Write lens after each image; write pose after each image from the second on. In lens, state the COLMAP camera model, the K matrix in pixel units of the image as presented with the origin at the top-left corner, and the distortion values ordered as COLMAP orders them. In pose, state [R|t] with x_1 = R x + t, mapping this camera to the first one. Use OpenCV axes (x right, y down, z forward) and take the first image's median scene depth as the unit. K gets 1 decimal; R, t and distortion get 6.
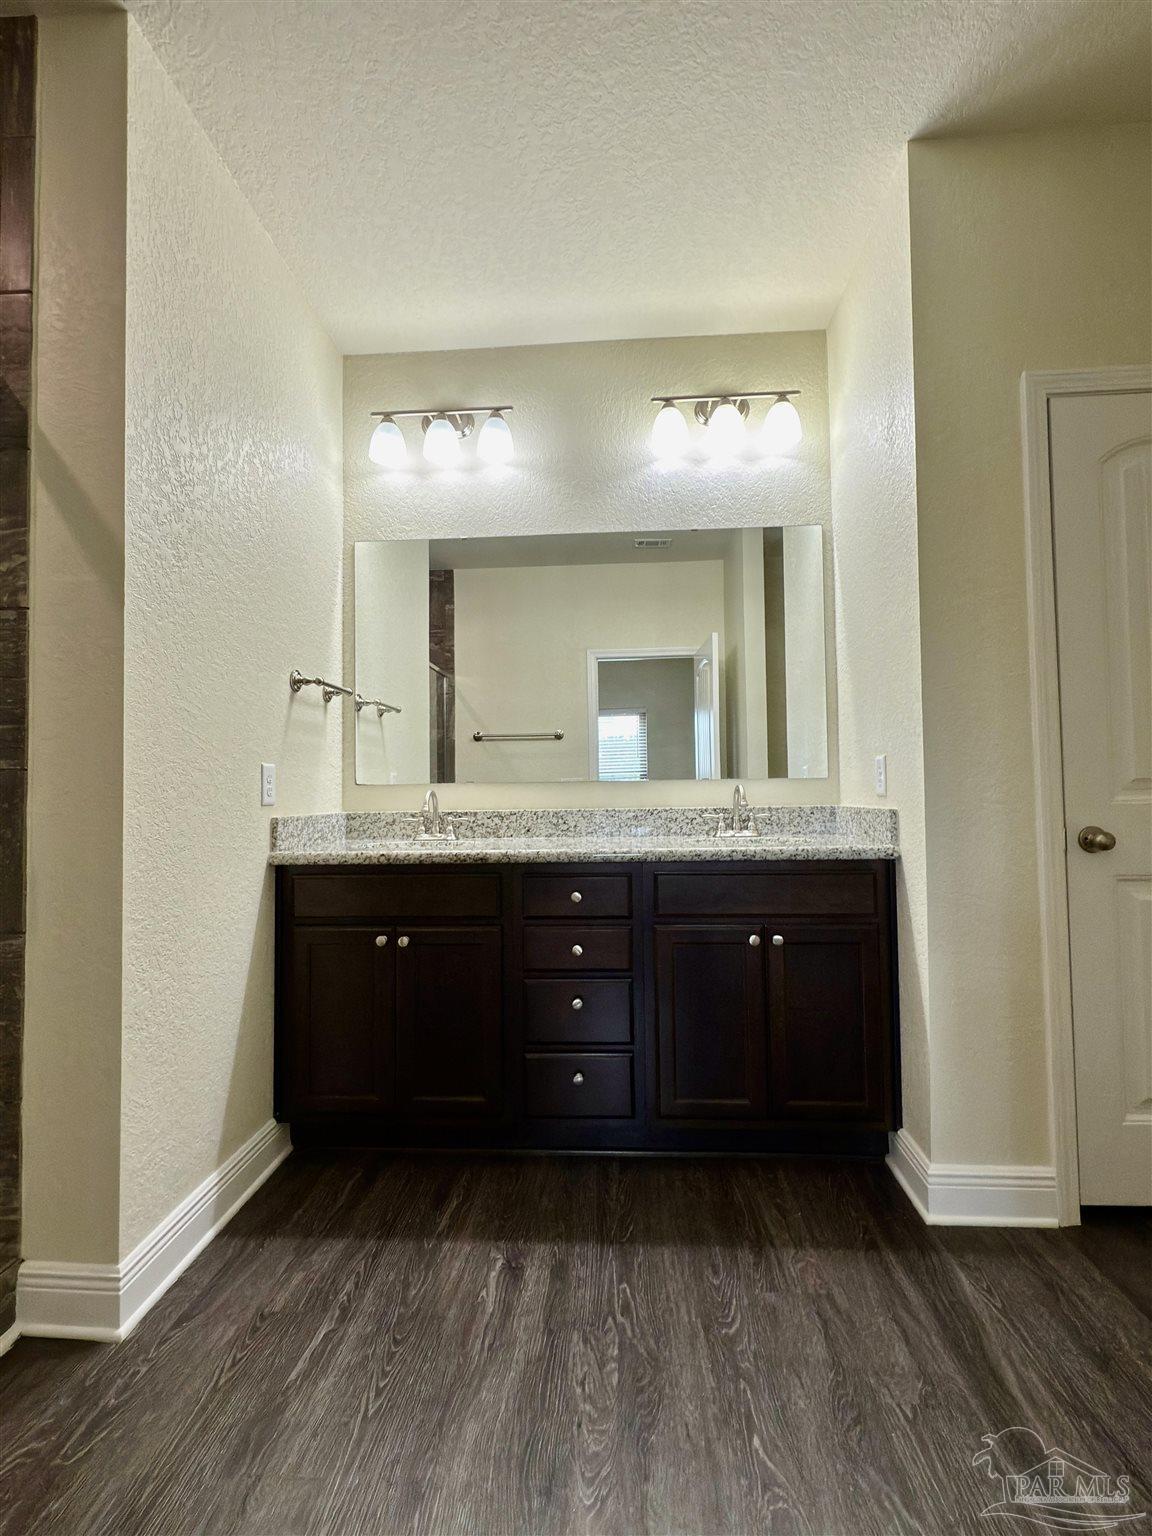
lens RADIAL K [[722.8, 0, 576.0], [0, 722.8, 768.0], [0, 0, 1]] dist [-0.002567, 0.000245]
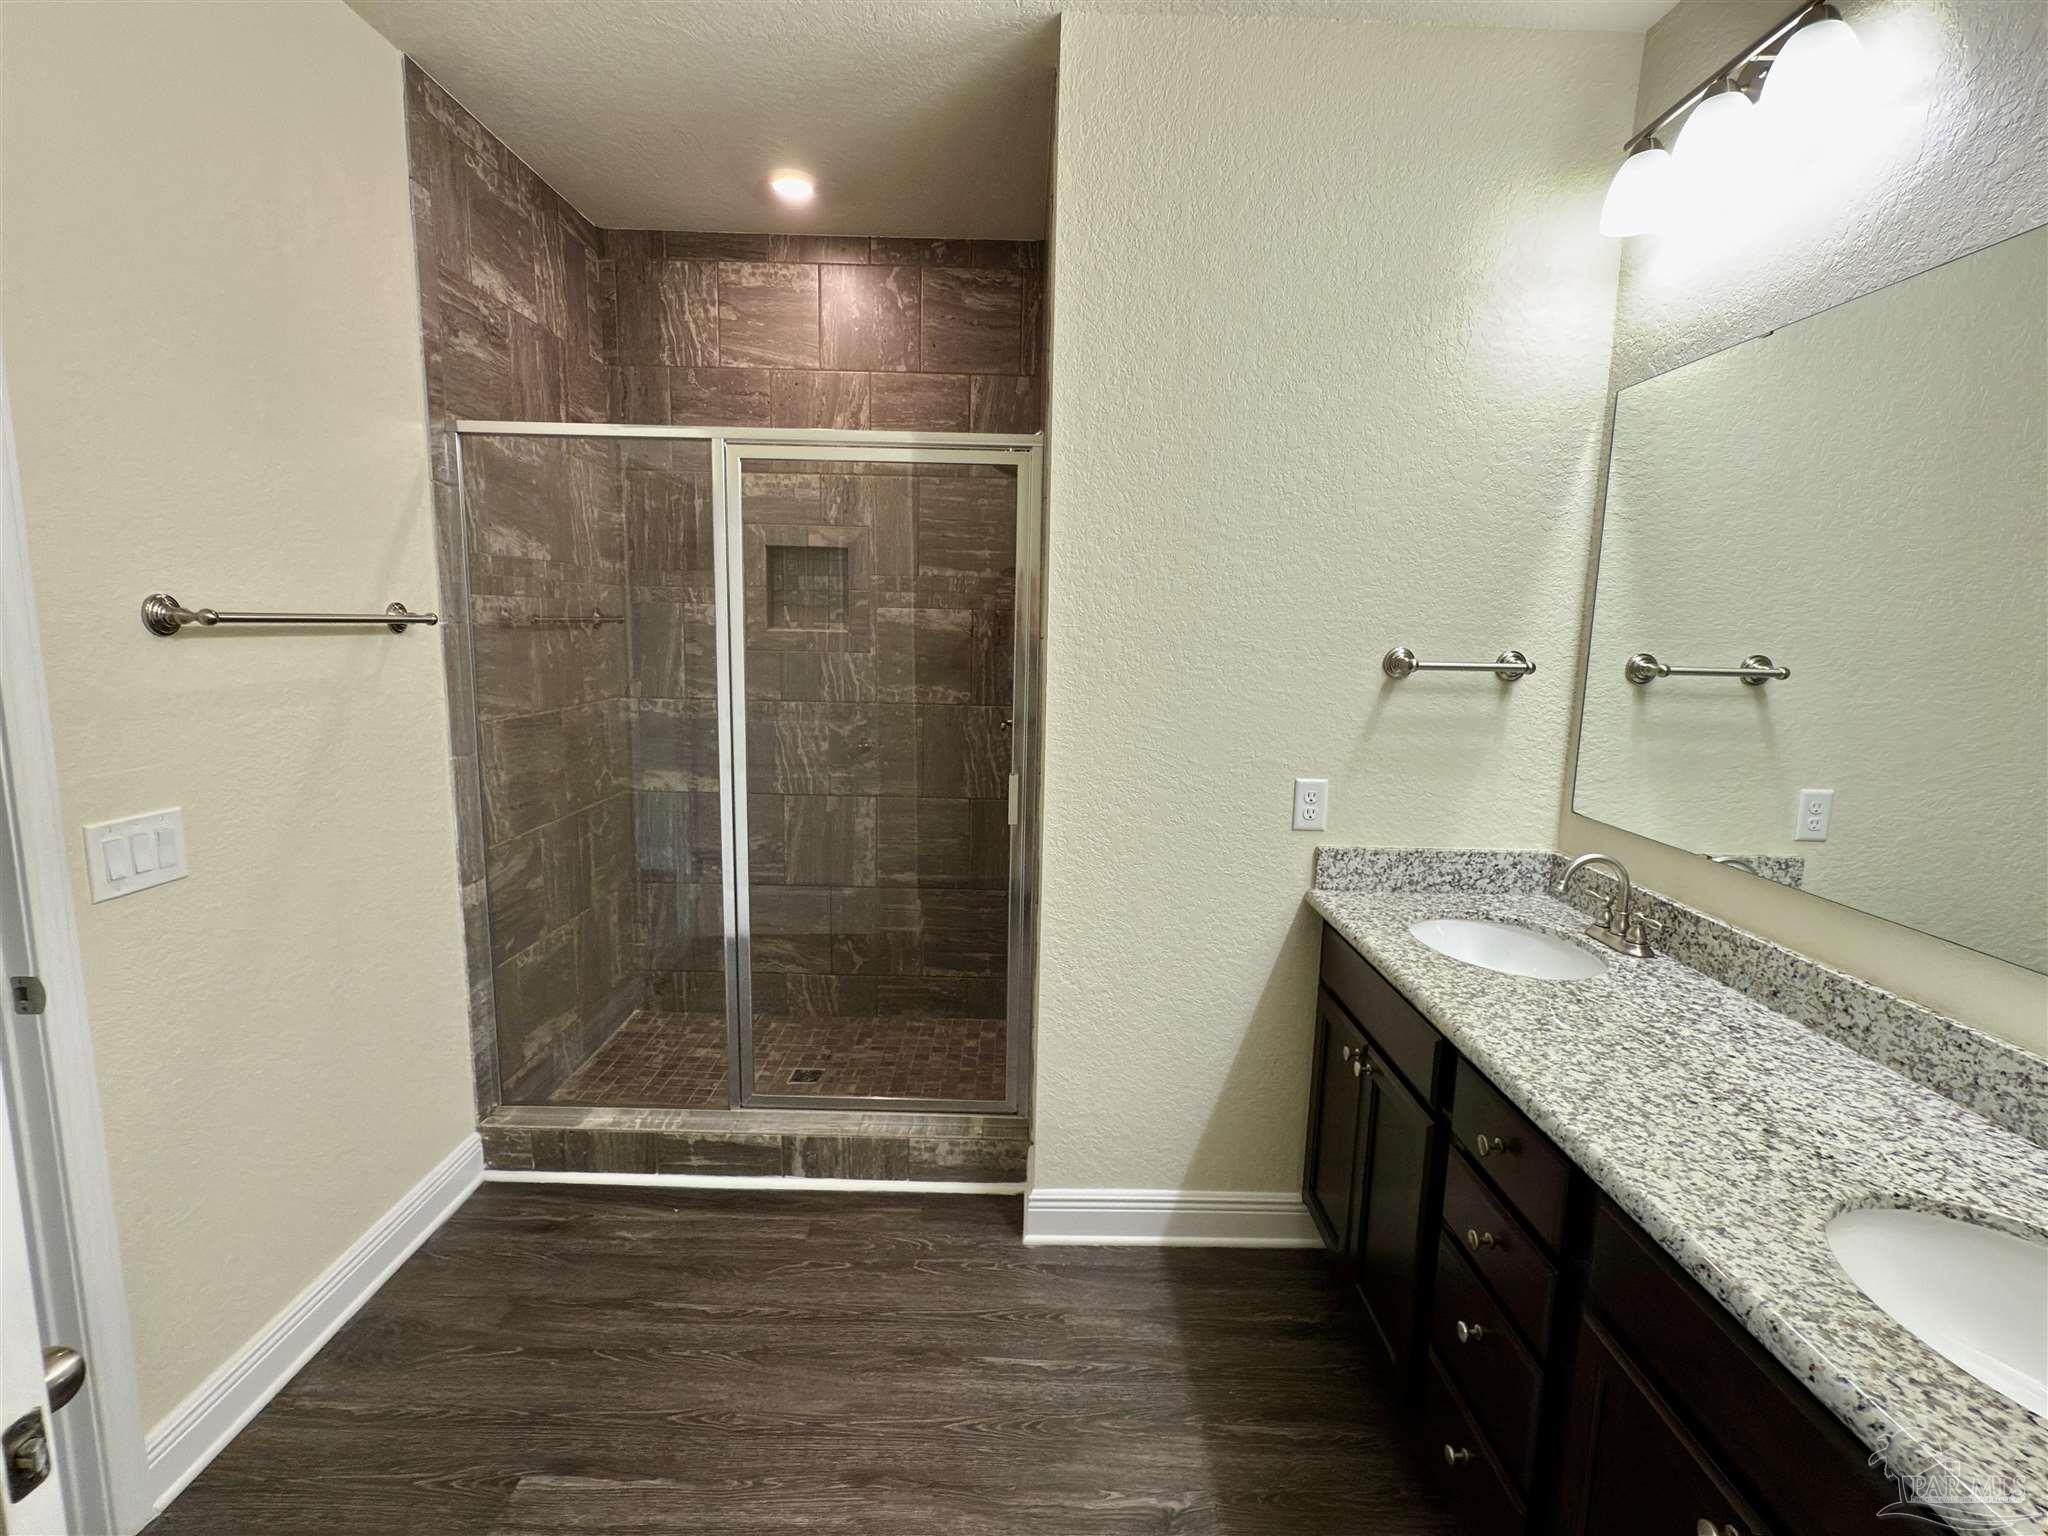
lens RADIAL K [[963.7, 0, 1019.1], [0, 963.7, 771.0], [0, 0, 1]] dist [-0.002567, 0.000245]
pose [[0.062792, 0.165902, -0.984141, 0.591820], [0.009063, 0.985952, 0.166786, -0.194141], [0.997985, -0.019392, 0.060407, 0.621604]]
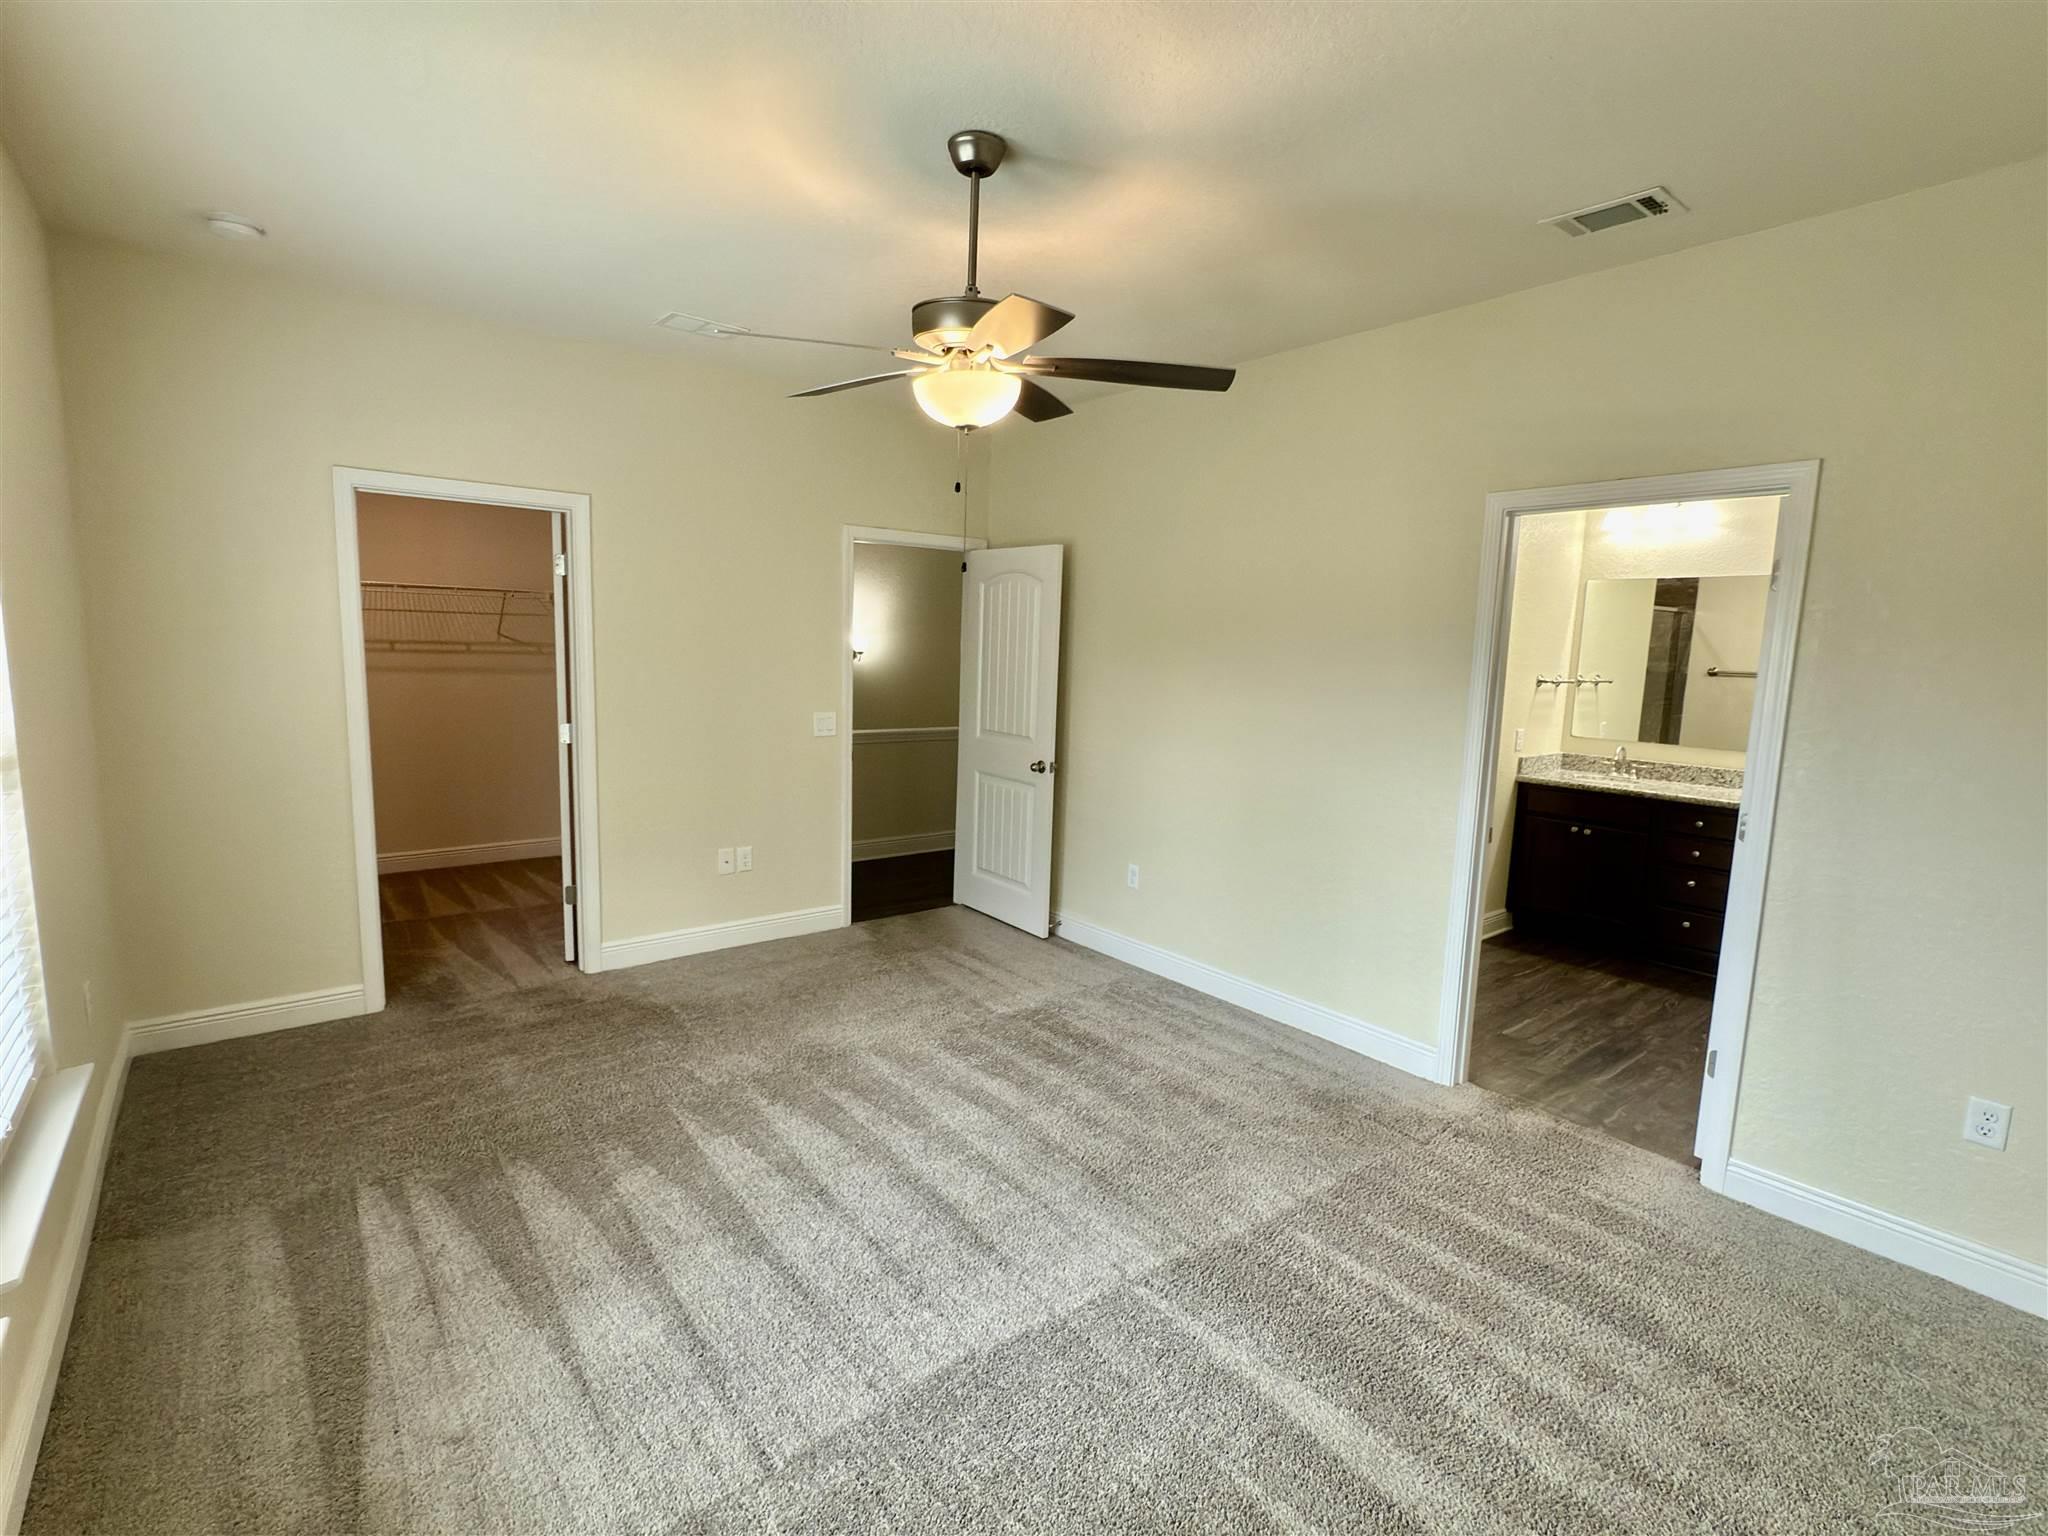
lens RADIAL K [[963.7, 0, 1019.1], [0, 963.7, 771.0], [0, 0, 1]] dist [-0.002567, 0.000245]
pose [[0.672628, 0.130760, -0.728336, 0.559747], [-0.013238, 0.986232, 0.164836, -0.302798], [0.739863, -0.101232, 0.665098, -1.708749]]
